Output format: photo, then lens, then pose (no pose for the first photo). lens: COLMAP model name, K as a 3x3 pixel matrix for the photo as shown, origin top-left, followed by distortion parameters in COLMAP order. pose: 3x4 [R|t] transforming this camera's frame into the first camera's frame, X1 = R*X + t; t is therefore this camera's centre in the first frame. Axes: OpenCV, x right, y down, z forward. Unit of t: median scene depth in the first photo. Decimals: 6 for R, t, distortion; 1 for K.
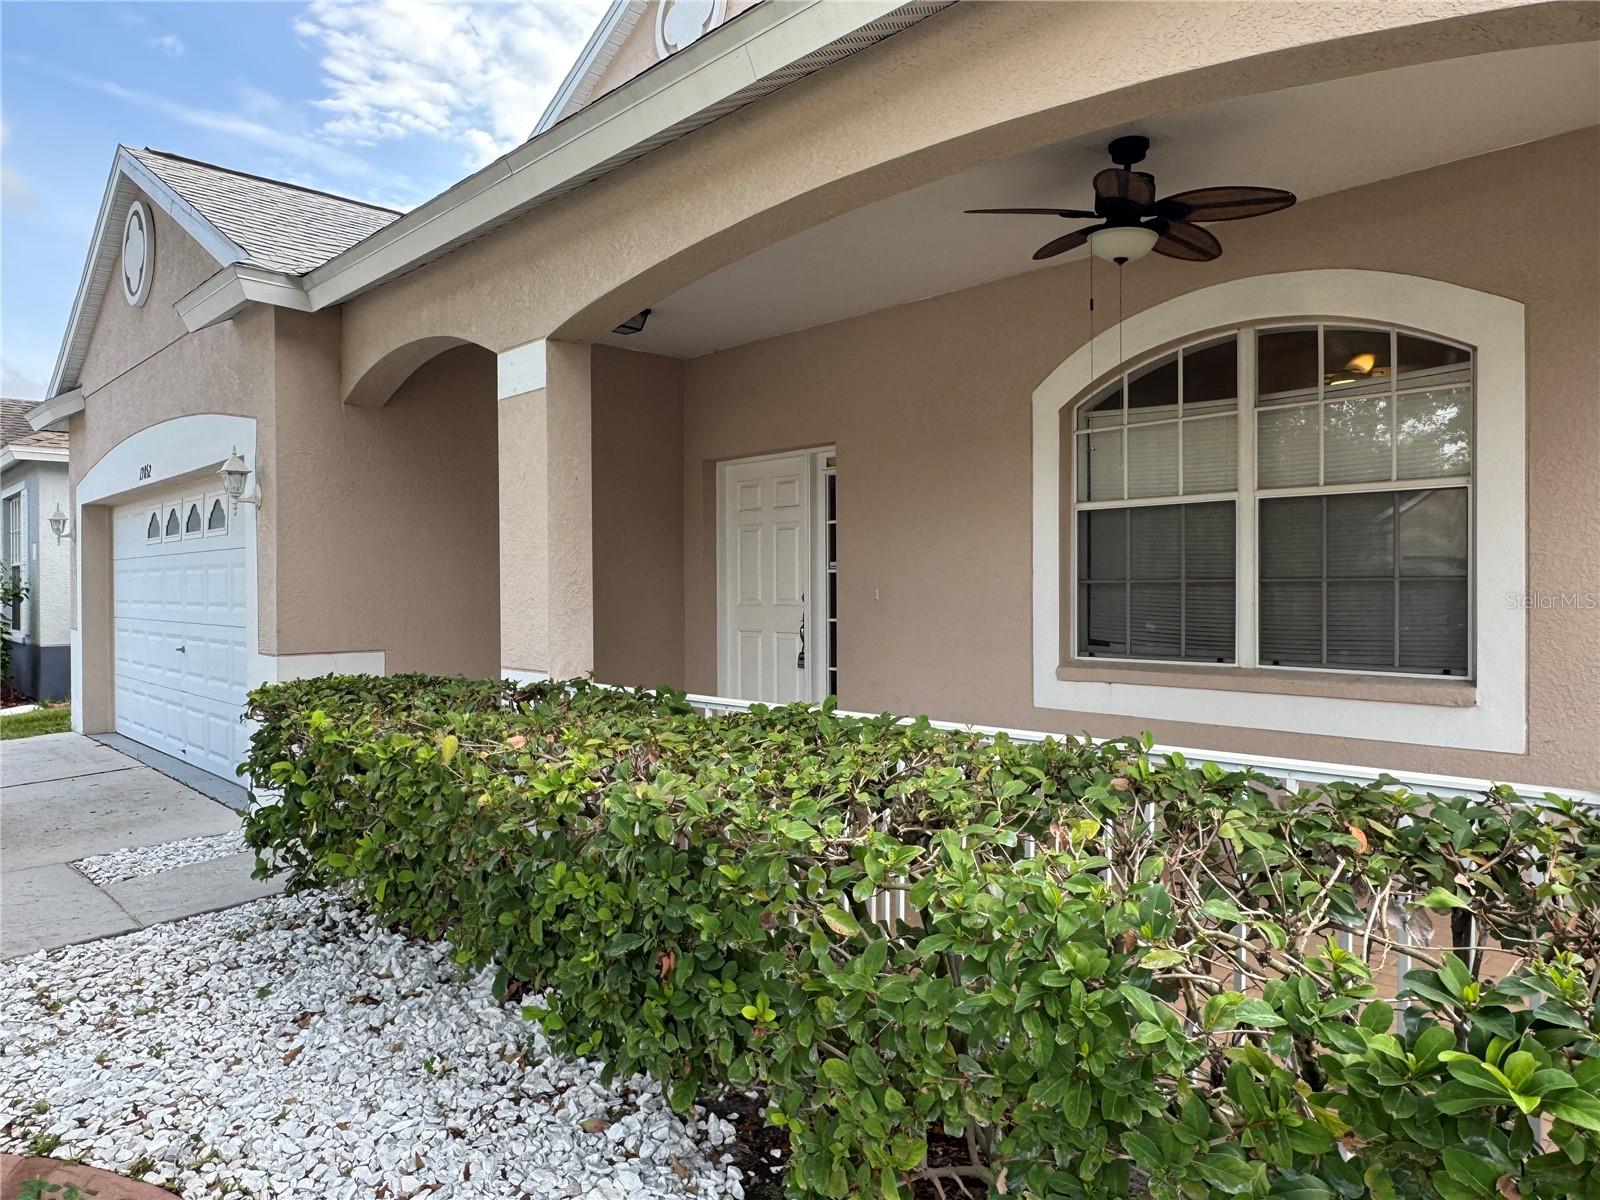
lens RADIAL K [[1052.7, 0, 801.0], [0, 1052.7, 600.6], [0, 0, 1]] dist [-0.009553, -0.005662]
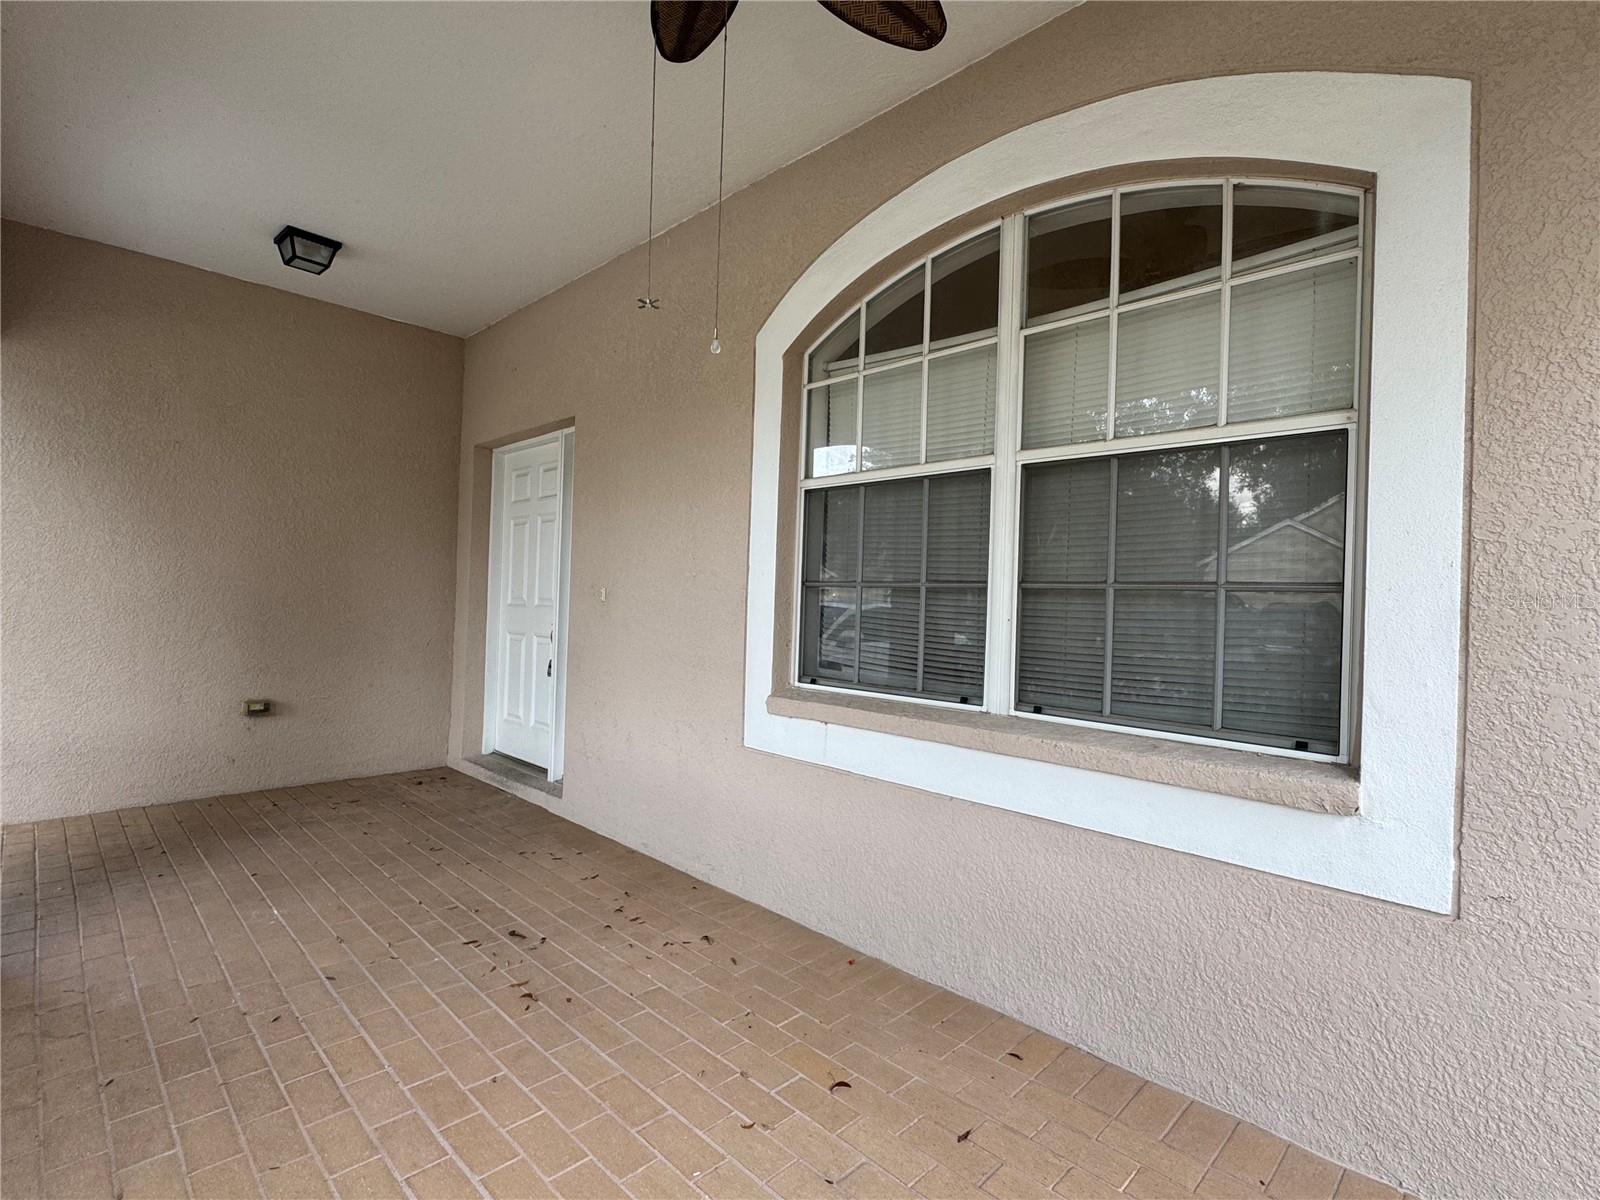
lens RADIAL K [[777.3, 0, 804.1], [0, 777.3, 601.0], [0, 0, 1]] dist [0.002084, 0.000341]
pose [[0.999265, 0.032751, 0.019945, 0.284715], [-0.032520, 0.999401, -0.011825, 0.001351], [-0.020320, 0.011168, 0.999731, 0.496823]]
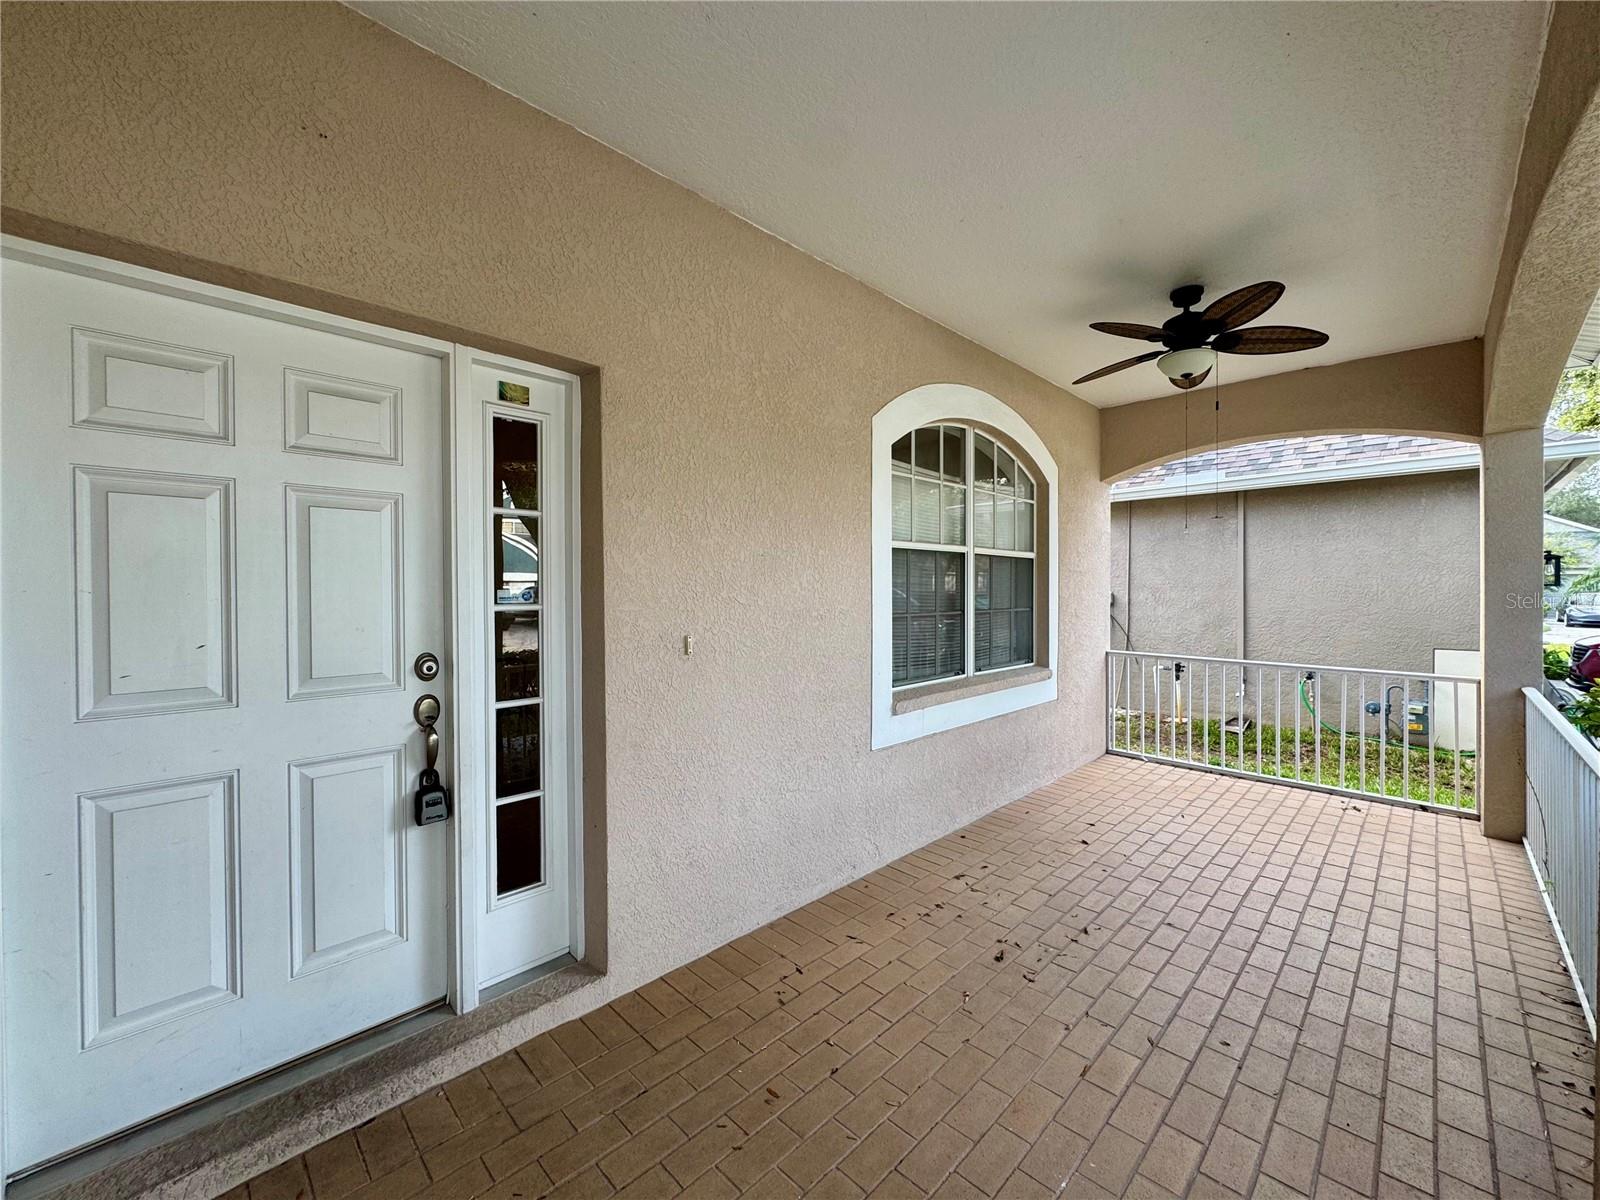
lens RADIAL K [[652.1, 0, 806.3], [0, 652.1, 589.7], [0, 0, 1]] dist [-0.001337, -0.000019]
pose [[-0.035737, -0.009086, 0.999320, -0.409803], [0.001204, 0.999958, 0.009135, -0.055770], [-0.999361, 0.001529, -0.035724, 1.230622]]
